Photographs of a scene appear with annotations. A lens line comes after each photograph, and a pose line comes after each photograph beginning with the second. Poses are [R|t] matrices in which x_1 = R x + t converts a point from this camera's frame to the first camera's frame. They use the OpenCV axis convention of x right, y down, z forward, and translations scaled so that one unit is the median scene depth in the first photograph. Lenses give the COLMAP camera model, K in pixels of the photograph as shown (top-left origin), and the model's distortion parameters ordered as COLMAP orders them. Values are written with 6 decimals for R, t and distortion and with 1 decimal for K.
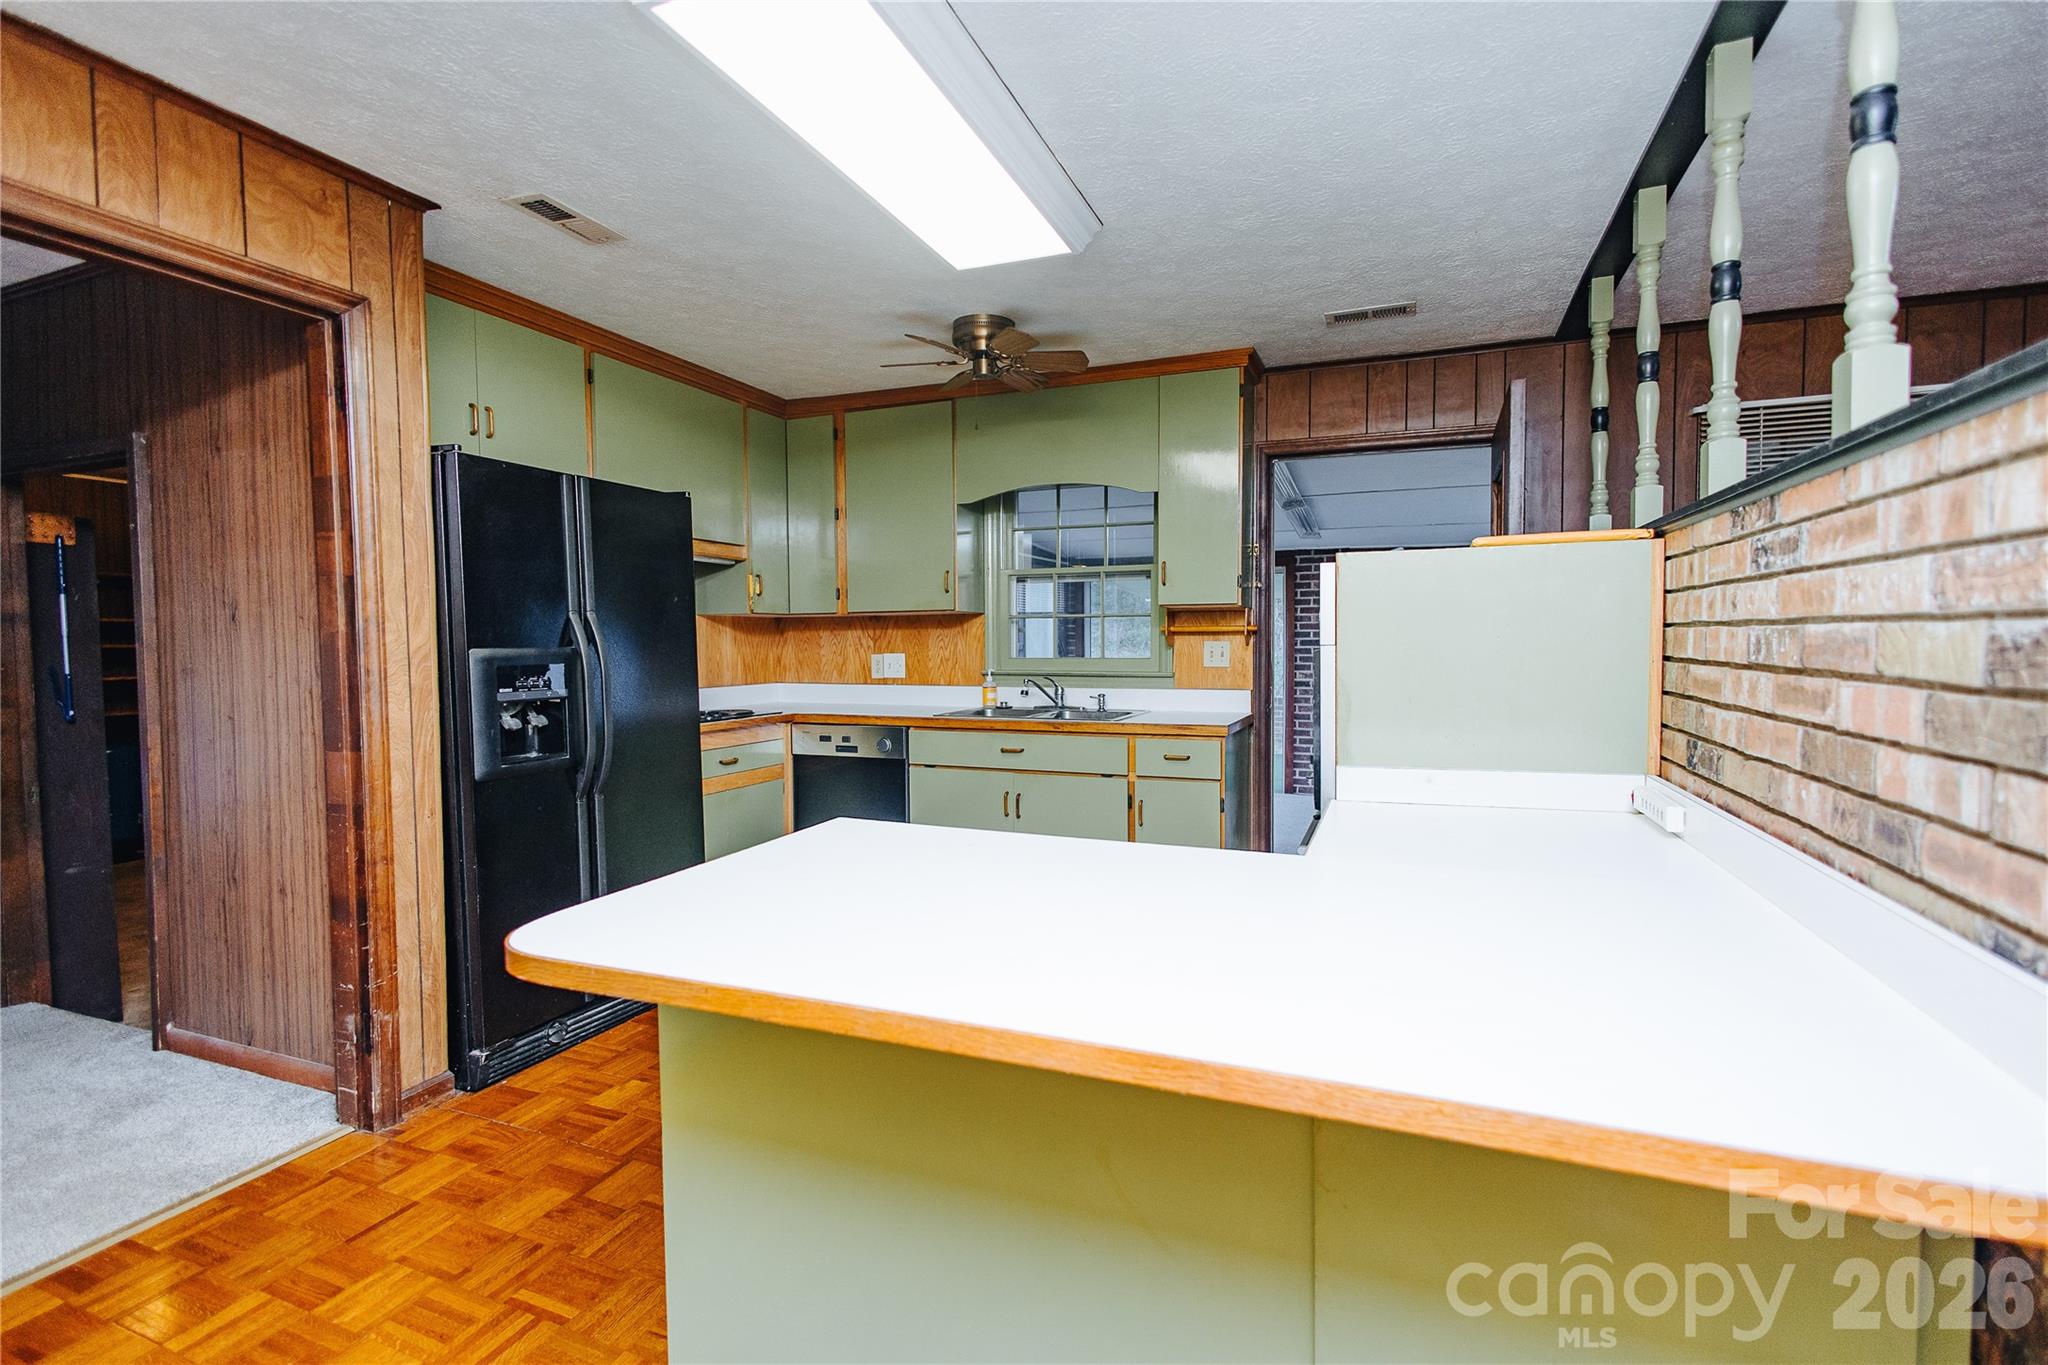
lens RADIAL K [[939.1, 0, 1024.0], [0, 939.1, 682.5], [0, 0, 1]] dist [0.017688, -0.004829]
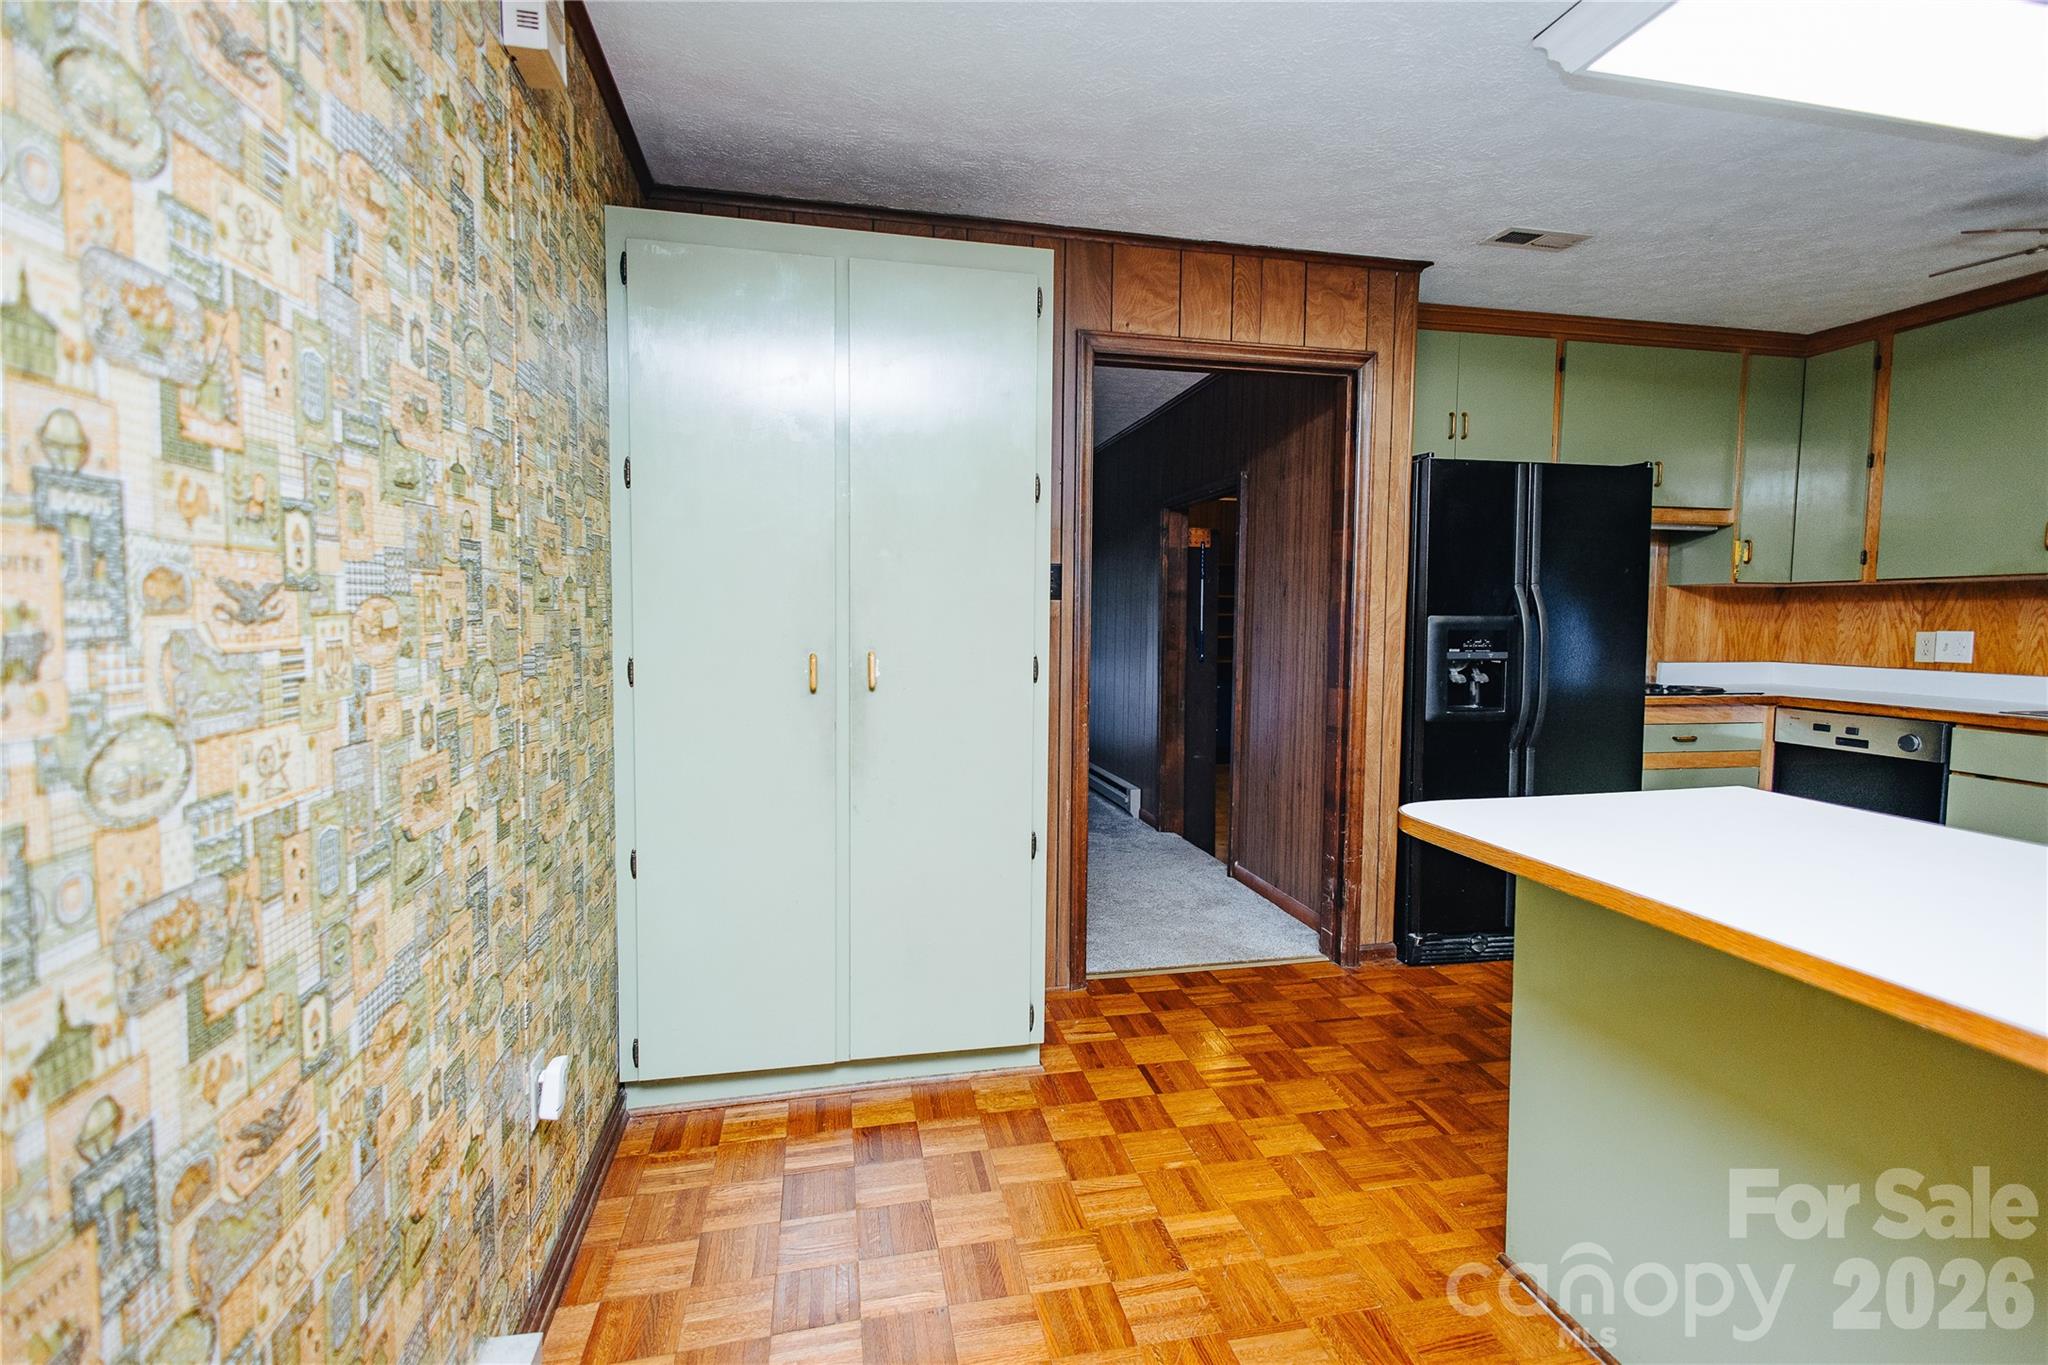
lens RADIAL K [[925.5, 0, 1024.0], [0, 925.5, 682.5], [0, 0, 1]] dist [0.005949, -0.000182]
pose [[0.558478, 0.070375, -0.826529, 0.138140], [-0.046590, 0.997483, 0.053450, 0.012257], [0.828210, 0.008657, 0.560351, -0.135677]]
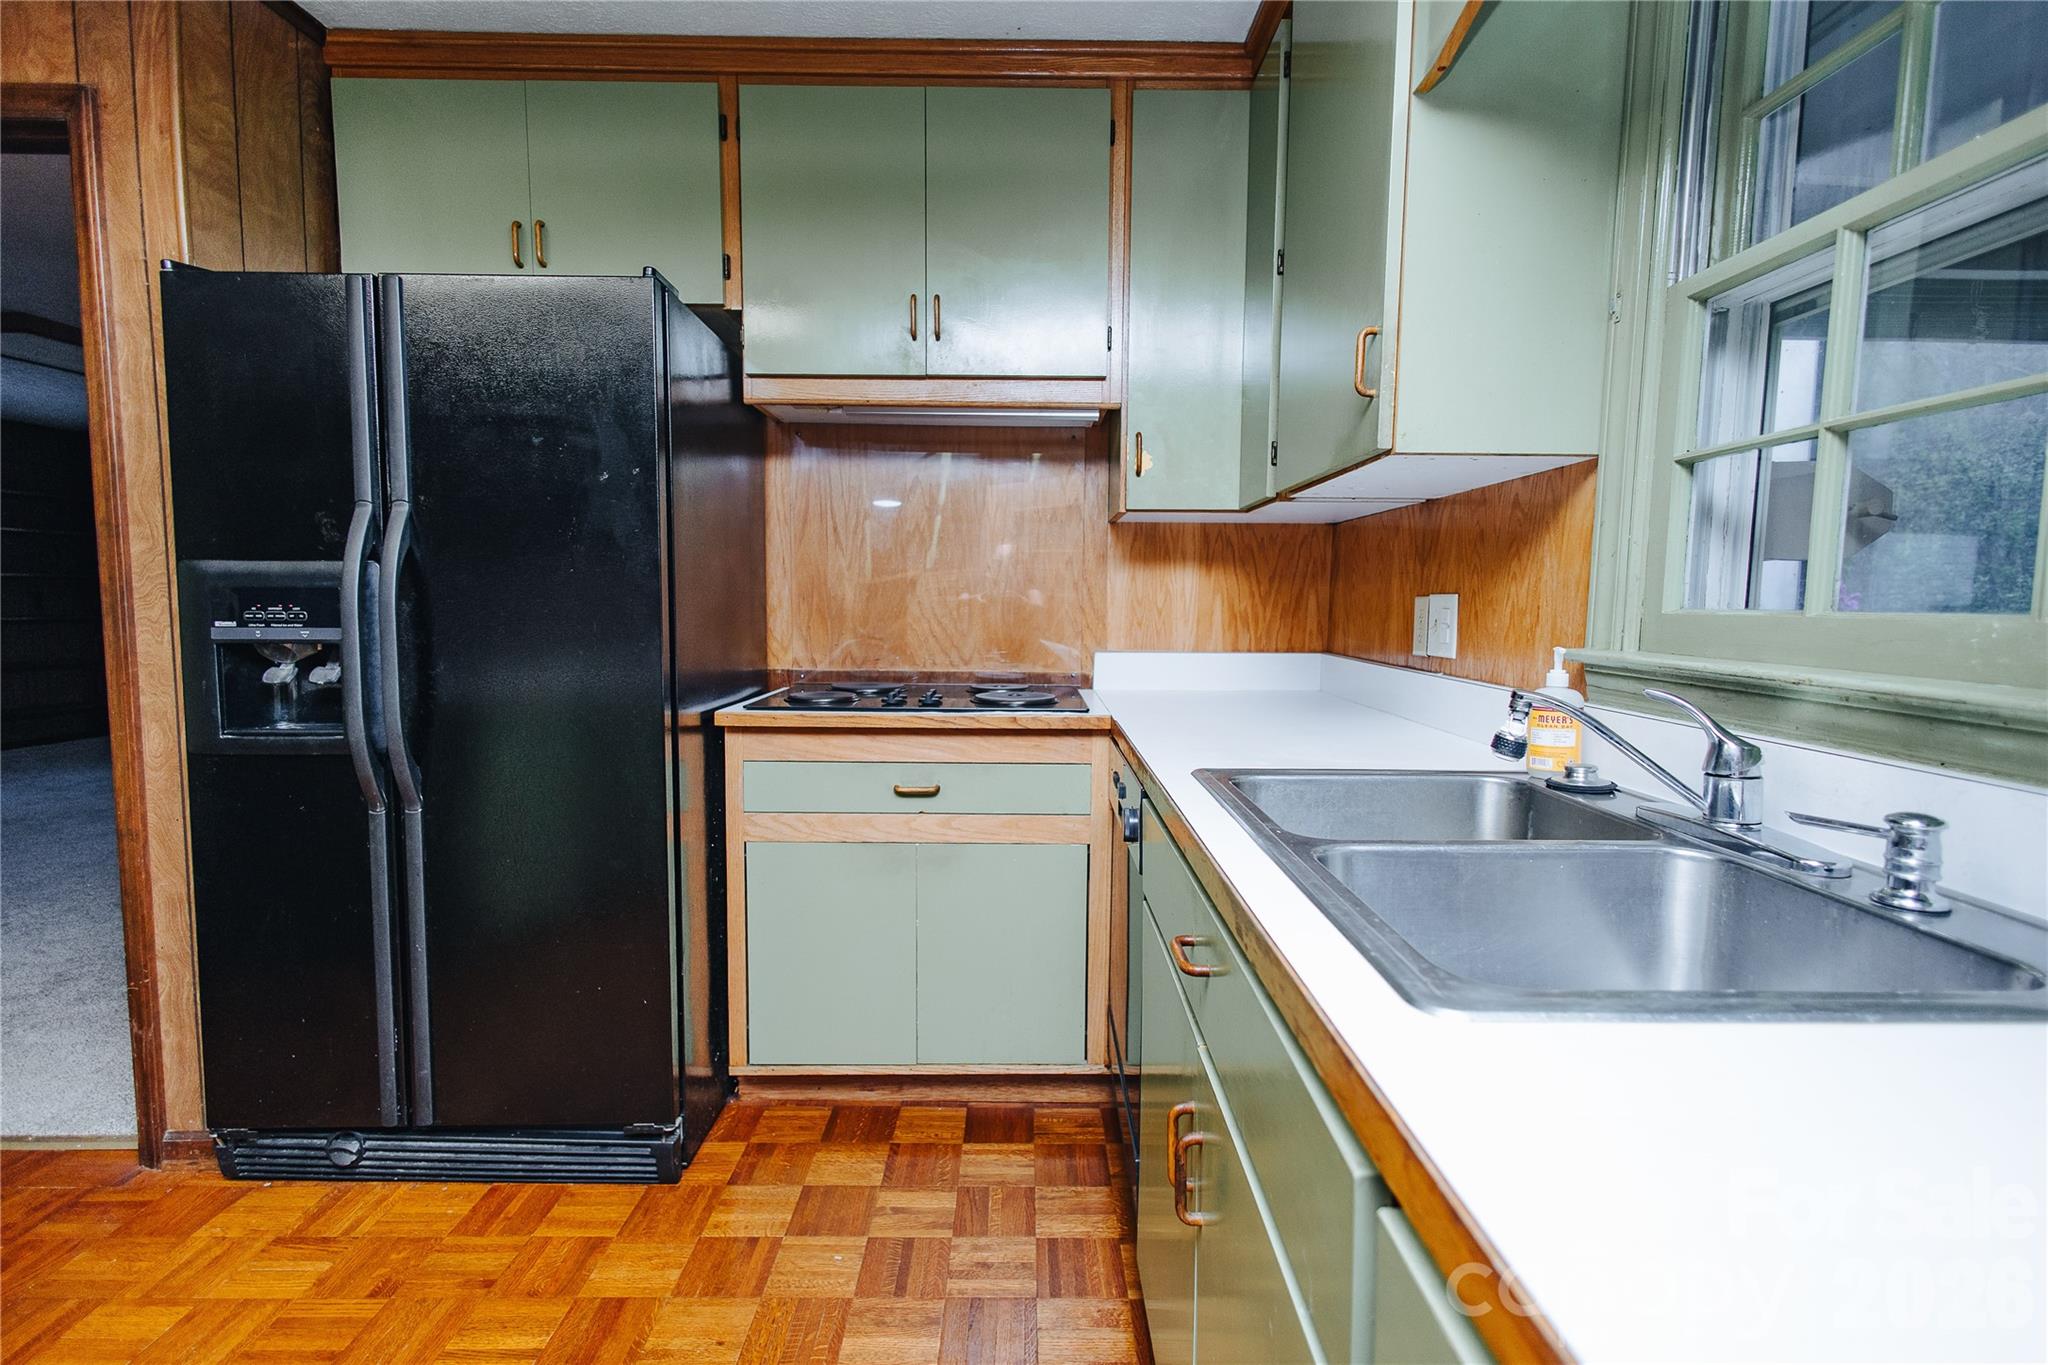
lens RADIAL K [[971.5, 0, 1029.9], [0, 971.5, 681.2], [0, 0, 1]] dist [0.019632, -0.006864]
pose [[0.391305, 0.087126, -0.916127, 0.327554], [-0.047737, 0.996090, 0.074340, -0.031687], [0.919022, 0.014644, 0.393934, 1.313200]]
